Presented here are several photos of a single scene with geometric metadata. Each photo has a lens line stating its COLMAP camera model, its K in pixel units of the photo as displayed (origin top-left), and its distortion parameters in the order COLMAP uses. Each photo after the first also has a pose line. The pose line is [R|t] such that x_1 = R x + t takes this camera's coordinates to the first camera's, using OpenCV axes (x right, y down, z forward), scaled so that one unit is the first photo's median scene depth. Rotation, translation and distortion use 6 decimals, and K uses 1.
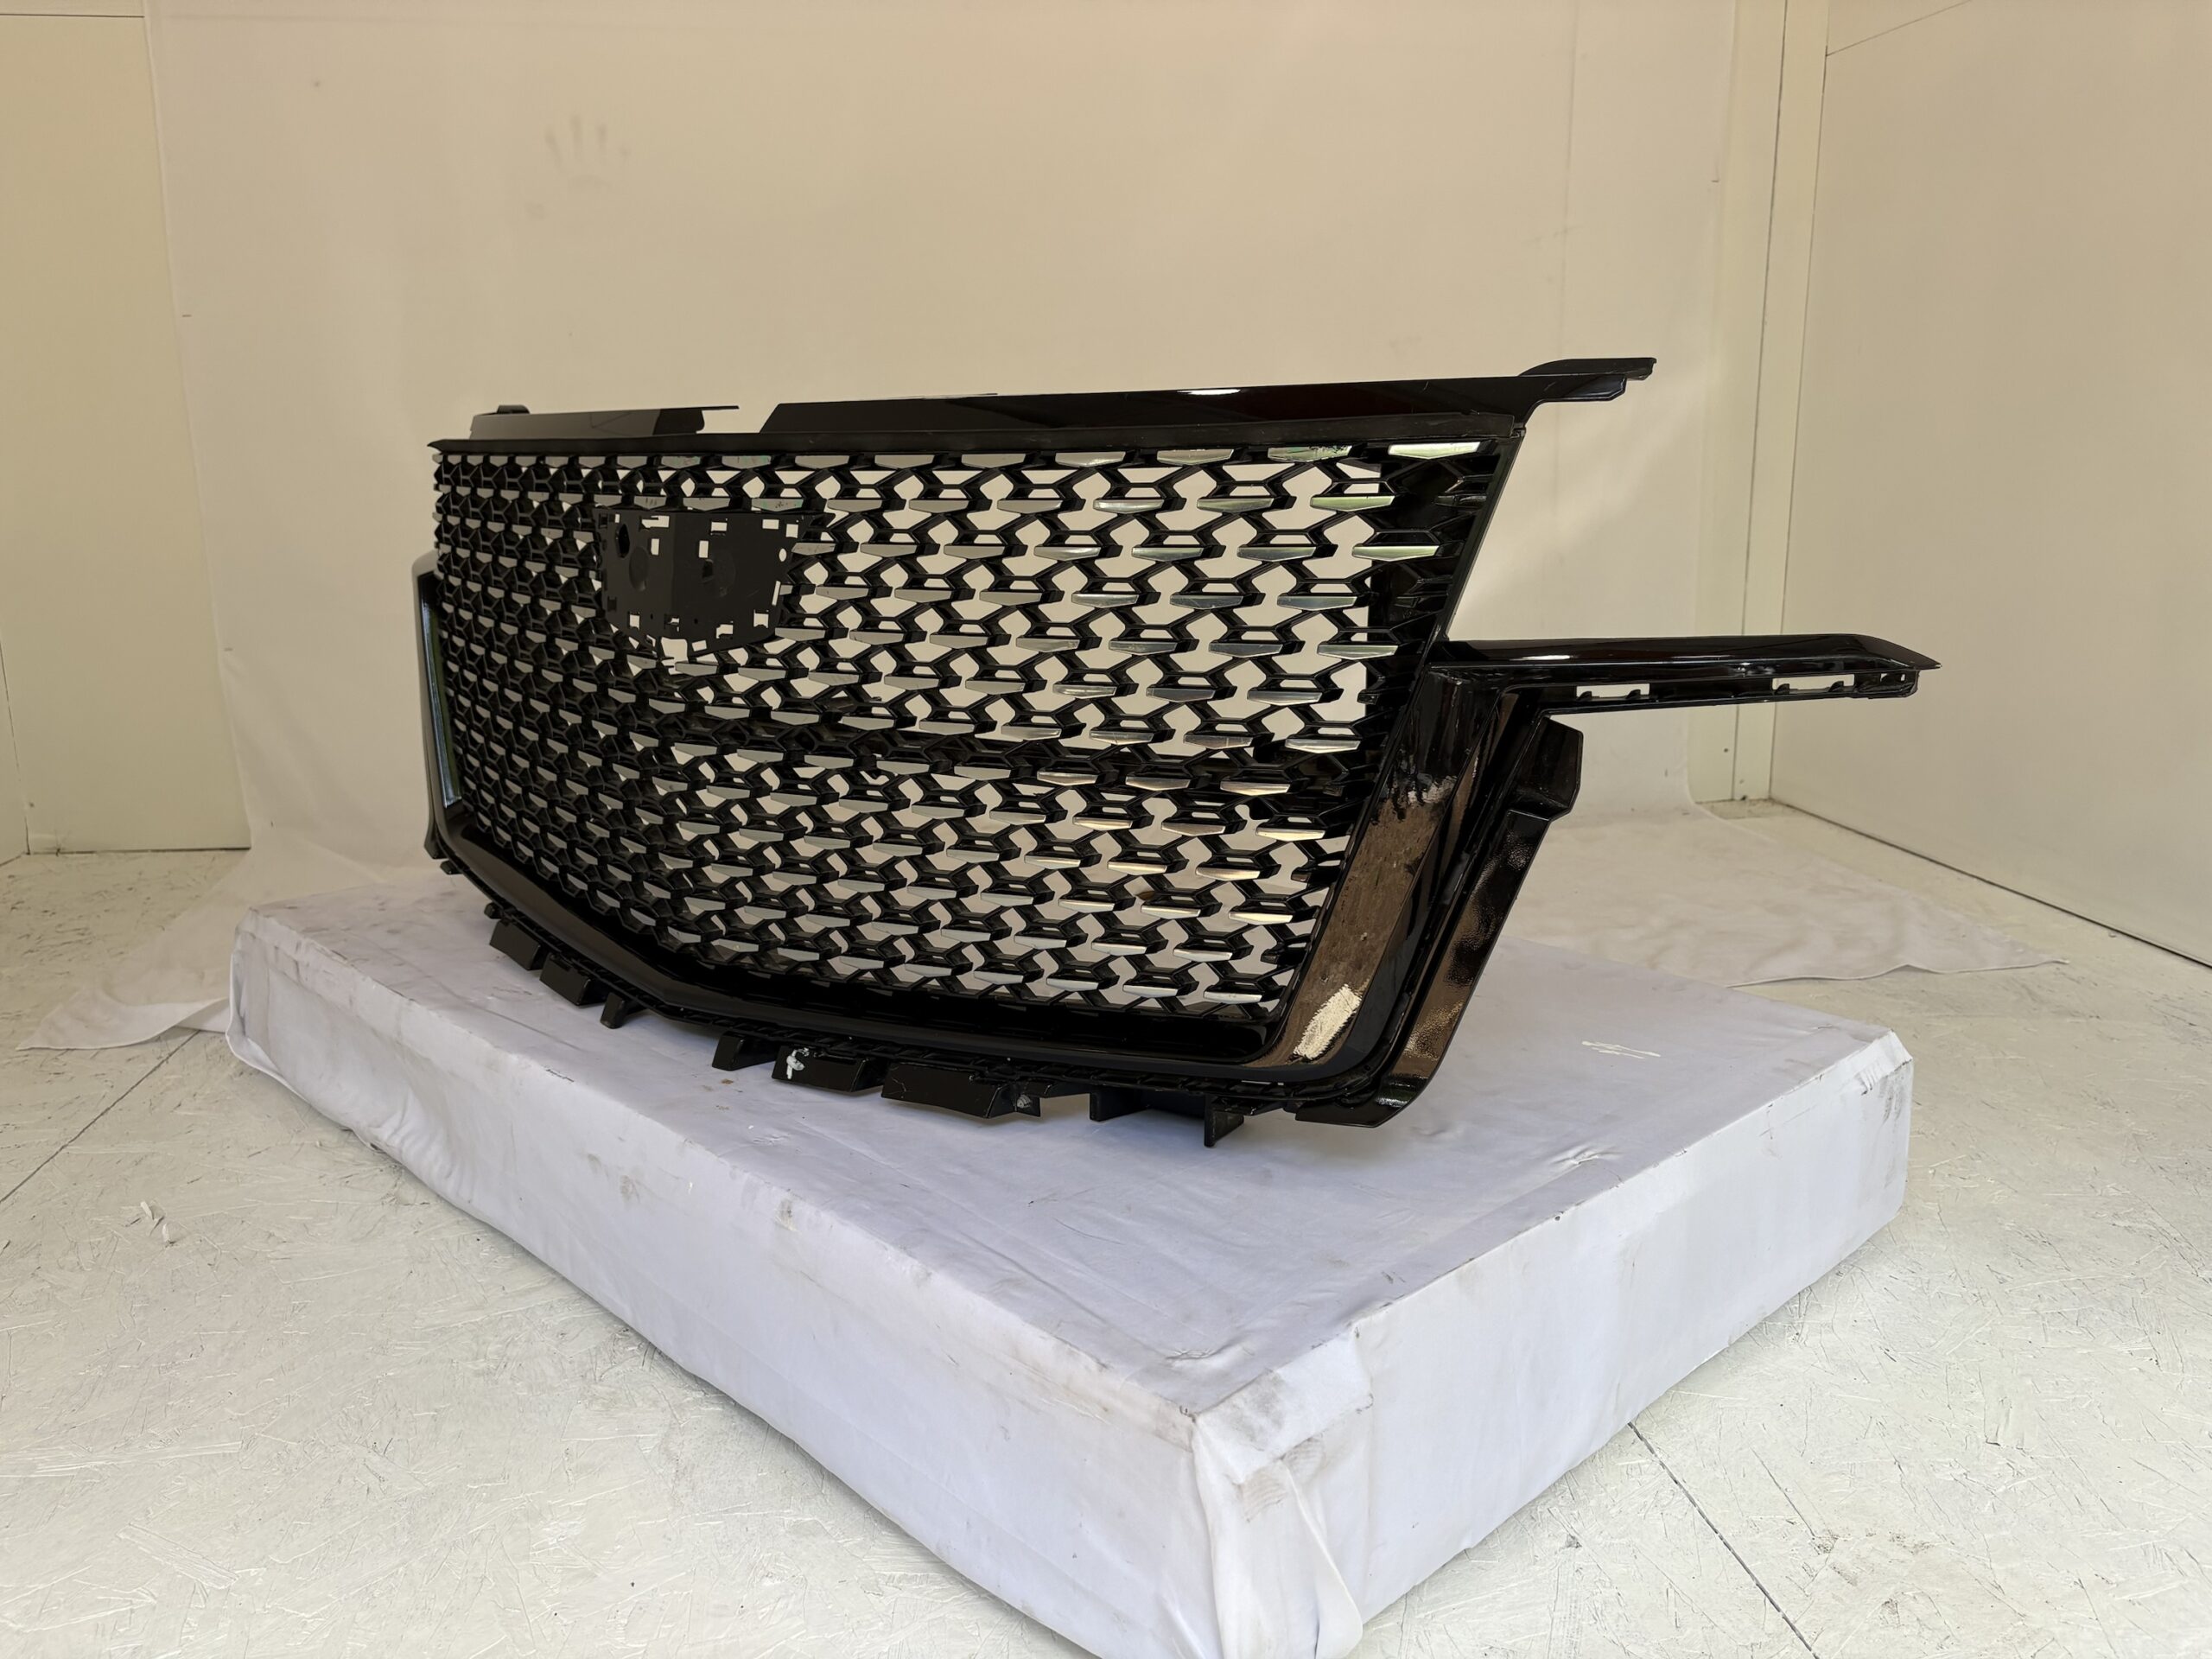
lens RADIAL K [[1736.0, 0, 1086.8], [0, 1736.0, 829.8], [0, 0, 1]] dist [0.131537, -0.233413]
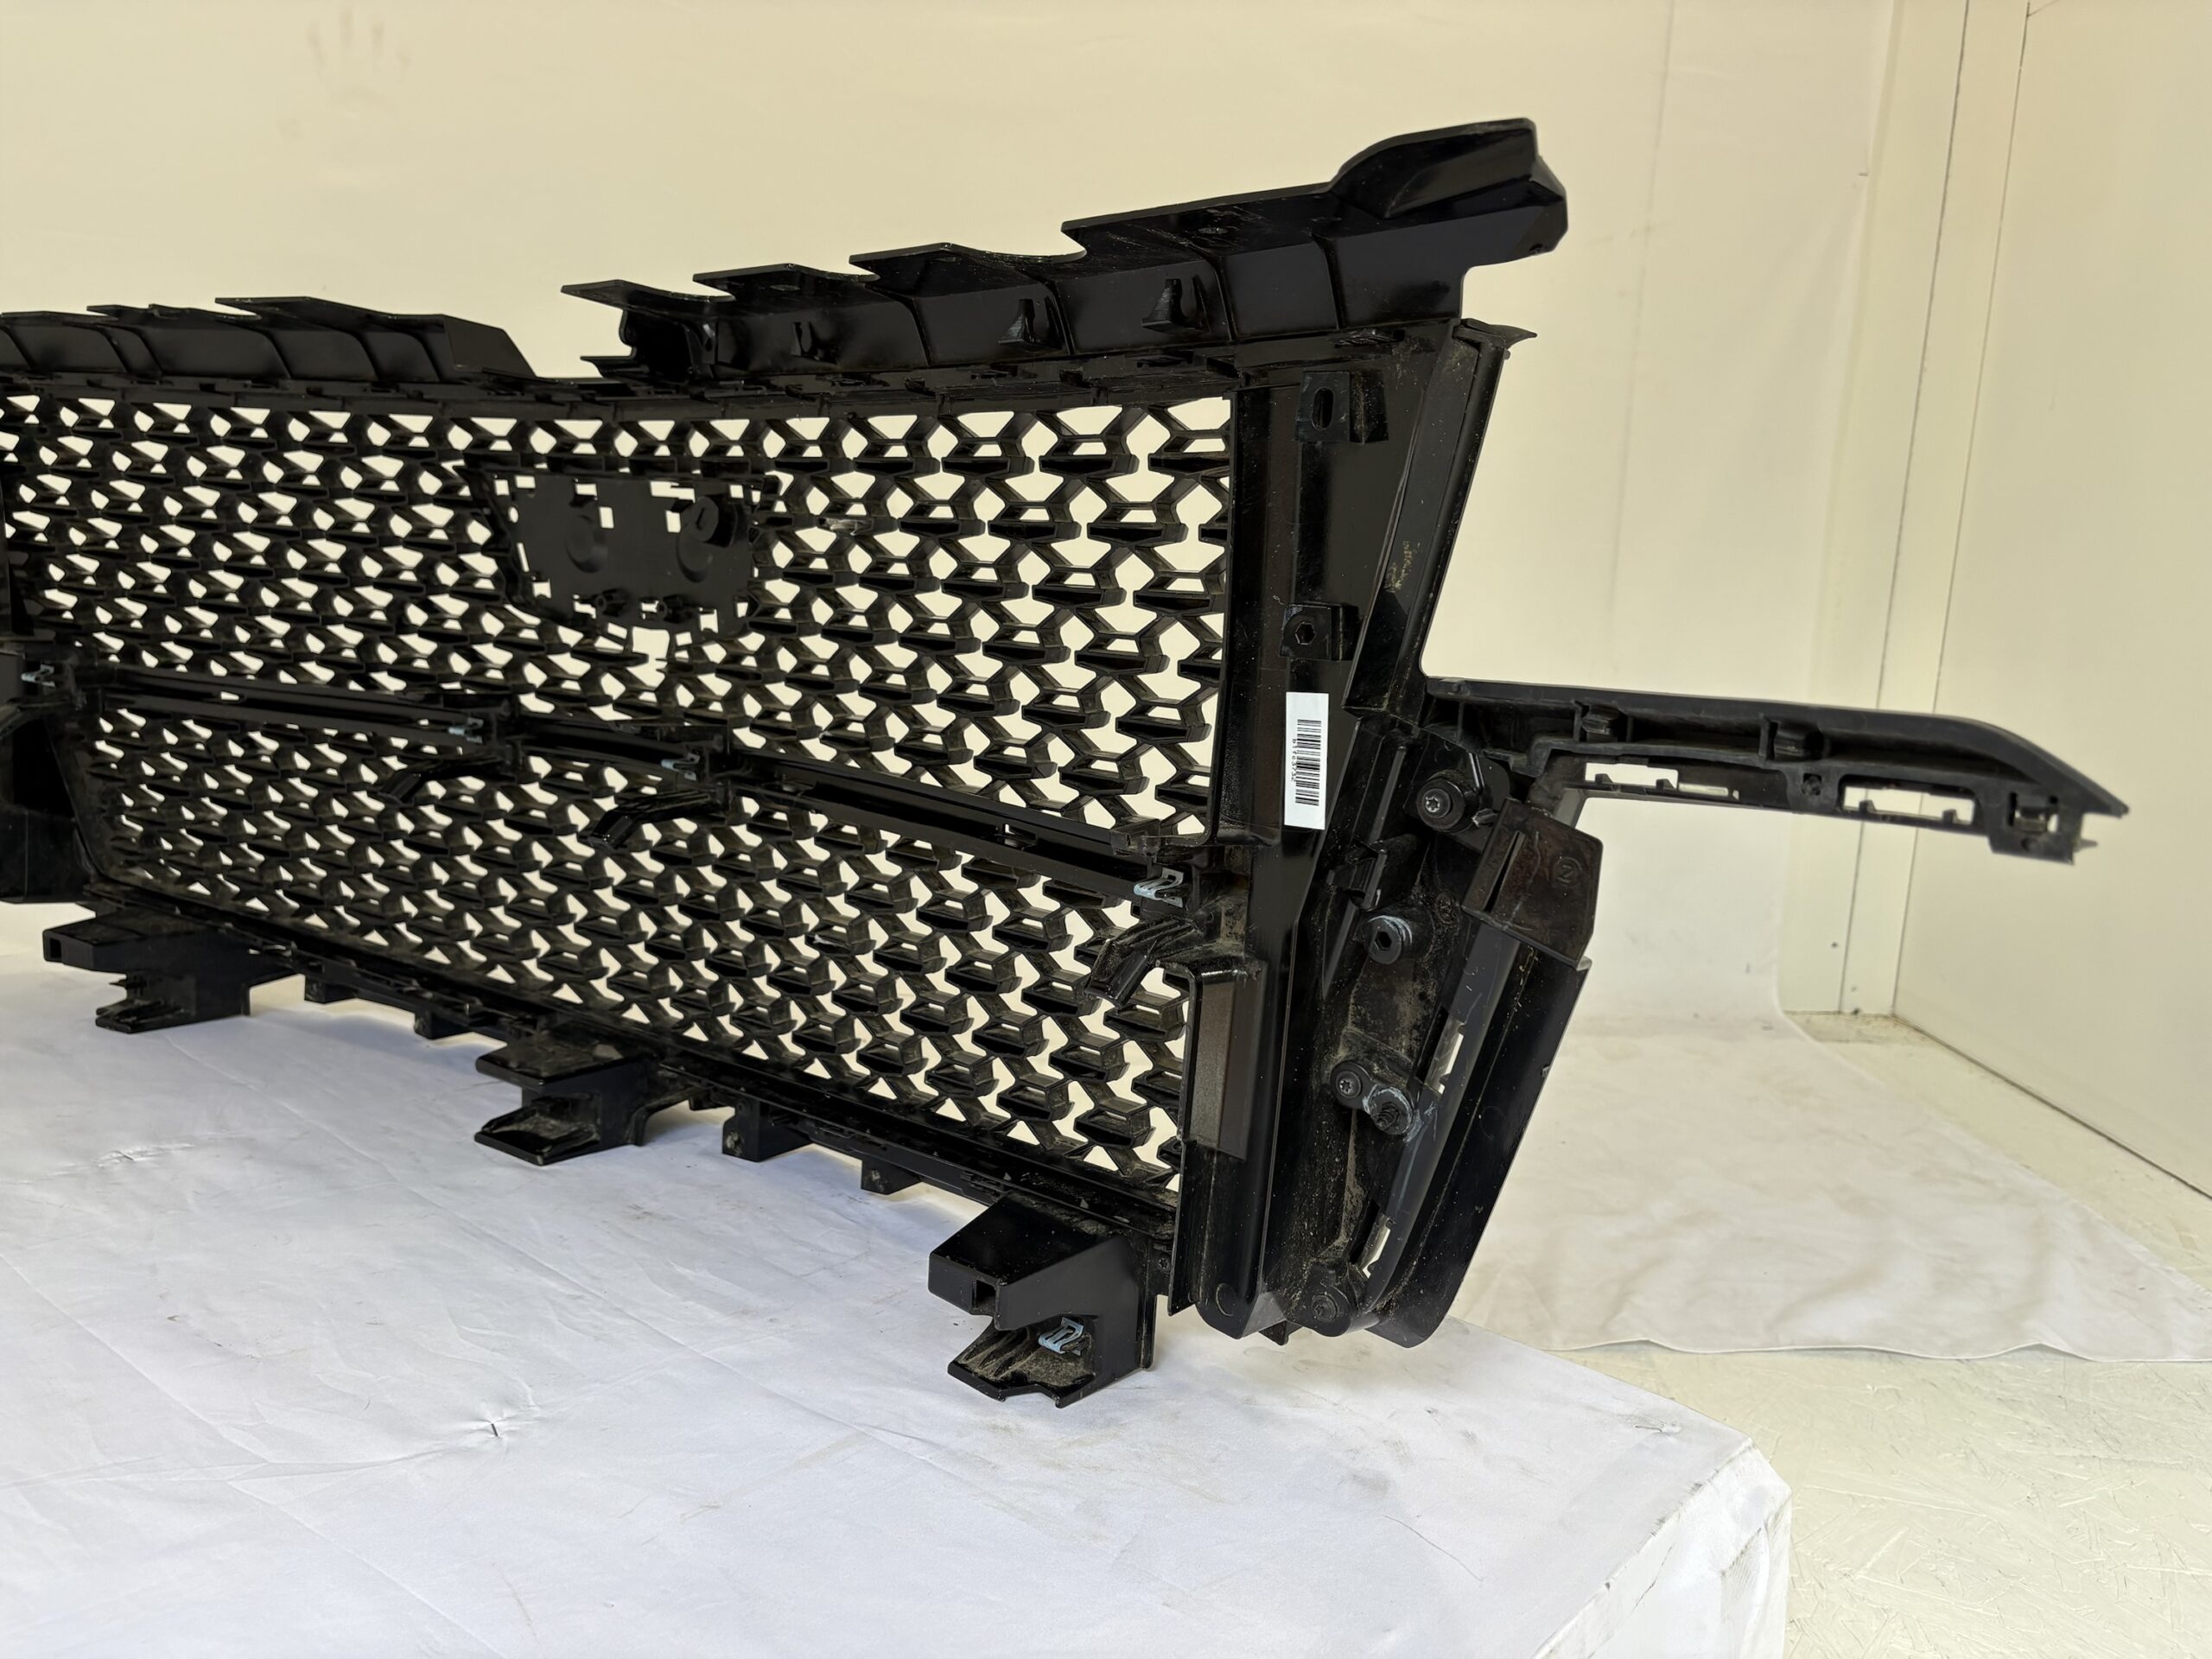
lens RADIAL K [[1736.0, 0, 1086.8], [0, 1736.0, 829.8], [0, 0, 1]] dist [0.131537, -0.233413]
pose [[0.991483, 0.079697, -0.103002, 0.160144], [-0.085642, 0.994827, -0.054632, -0.032111], [0.098115, 0.062988, 0.993180, 0.302493]]
